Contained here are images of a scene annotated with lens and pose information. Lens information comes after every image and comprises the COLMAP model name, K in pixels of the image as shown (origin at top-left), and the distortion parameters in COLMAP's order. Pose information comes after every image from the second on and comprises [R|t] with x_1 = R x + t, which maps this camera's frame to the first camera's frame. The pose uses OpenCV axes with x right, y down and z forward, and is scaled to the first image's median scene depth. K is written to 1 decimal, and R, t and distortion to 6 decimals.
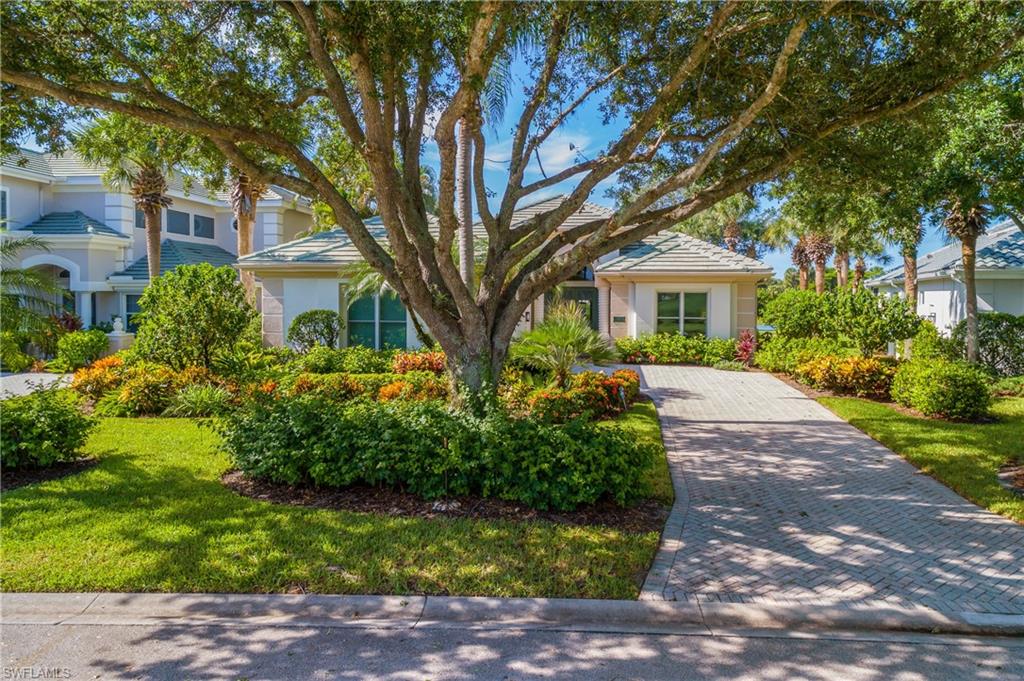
lens RADIAL K [[711.6, 0, 539.4], [0, 711.6, 337.6], [0, 0, 1]] dist [-0.001648, -0.000532]
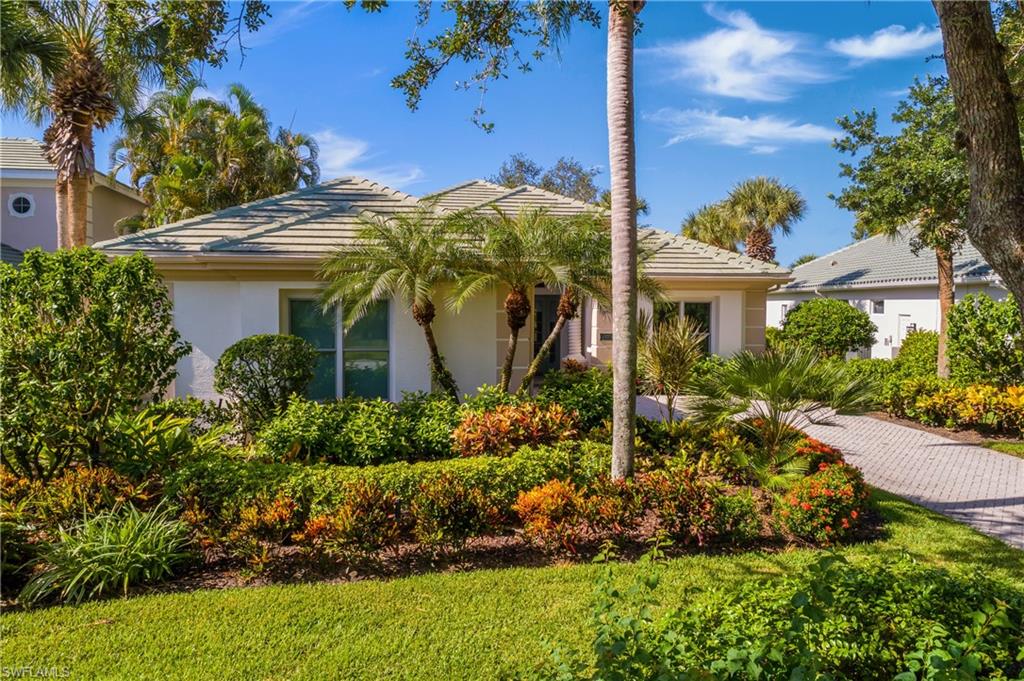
lens RADIAL K [[707.2, 0, 512.0], [0, 707.2, 340.5], [0, 0, 1]] dist [-0.003504, 0.004028]
pose [[0.962829, -0.017620, 0.269535, -0.575232], [0.019376, 0.999805, -0.003858, -0.059823], [-0.269414, 0.008937, 0.962983, 0.821475]]
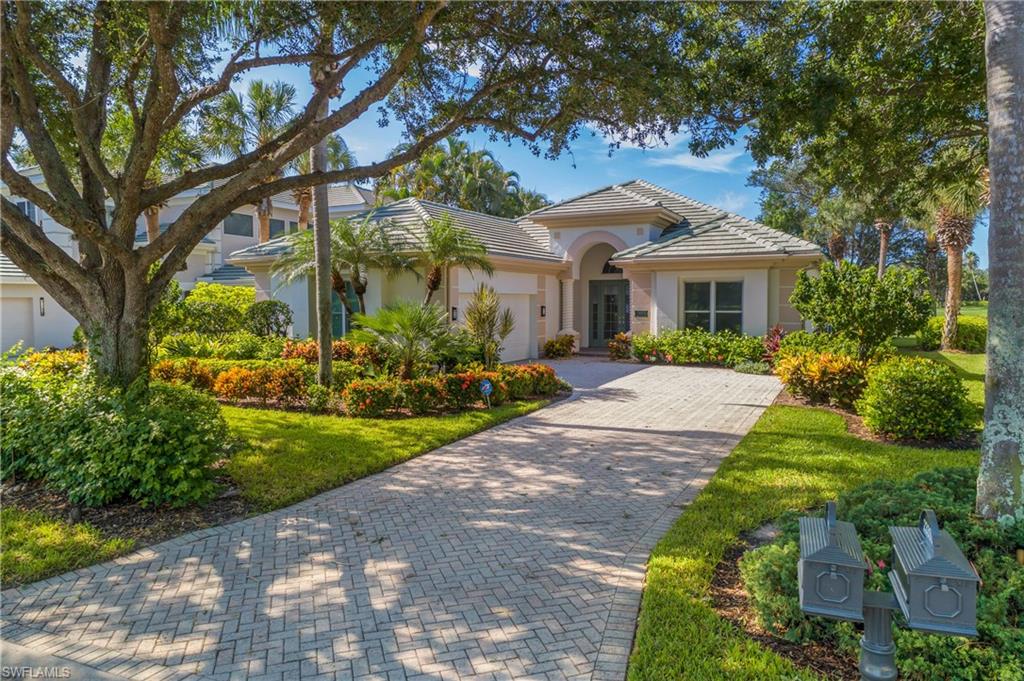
lens RADIAL K [[701.4, 0, 514.8], [0, 701.4, 360.8], [0, 0, 1]] dist [-0.001830, 0.000920]
pose [[0.939251, 0.019497, -0.342676, 0.771592], [-0.012053, 0.999643, 0.023838, 0.041019], [0.343019, -0.018260, 0.939151, 0.367804]]
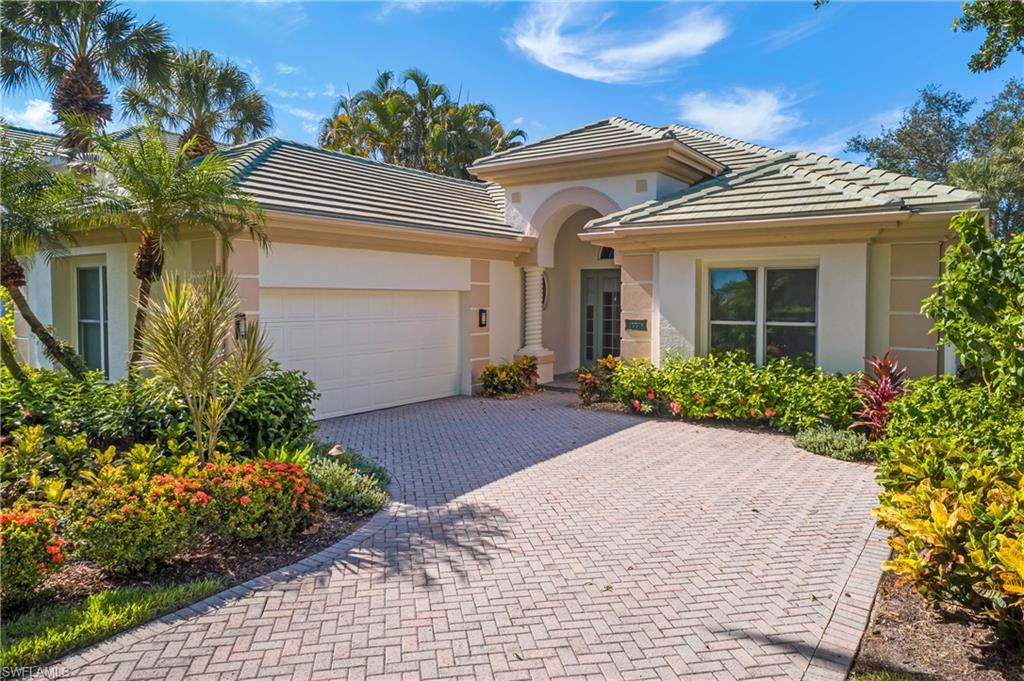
lens RADIAL K [[707.2, 0, 512.0], [0, 707.2, 340.5], [0, 0, 1]] dist [-0.003504, 0.004028]
pose [[0.885802, 0.022479, -0.463518, 0.783069], [-0.025218, 0.999682, 0.000288, -0.036120], [0.463377, 0.011434, 0.886087, 1.491033]]
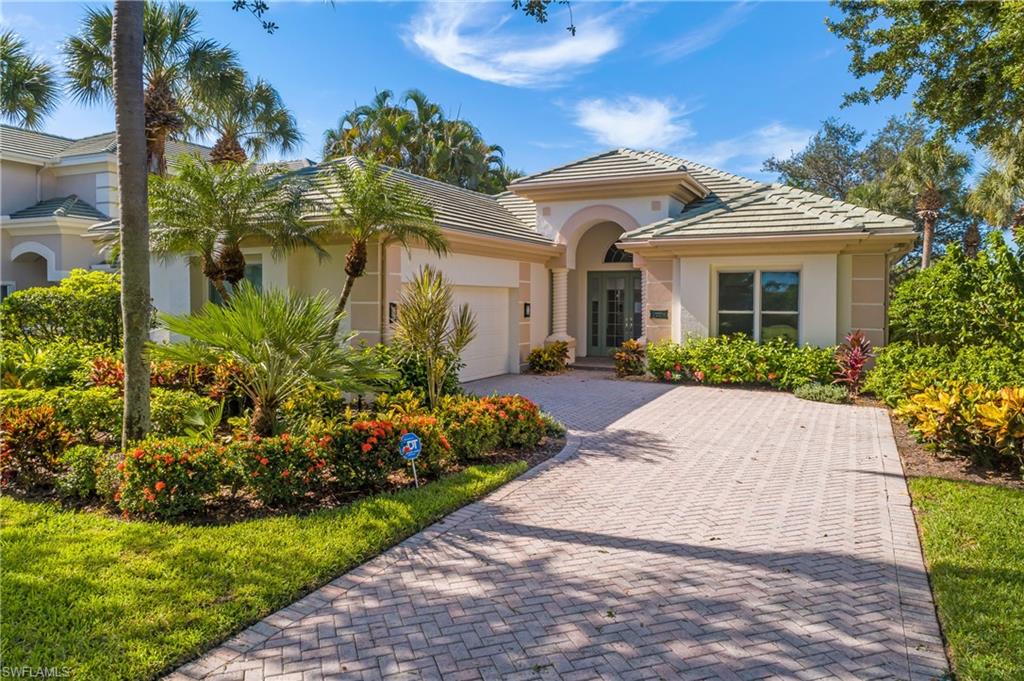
lens RADIAL K [[709.3, 0, 521.9], [0, 709.3, 337.3], [0, 0, 1]] dist [-0.009235, -0.000958]
pose [[0.946141, 0.014102, -0.323448, 0.596377], [-0.018092, 0.999793, -0.009332, 0.011147], [0.323249, 0.014682, 0.946200, 0.996526]]
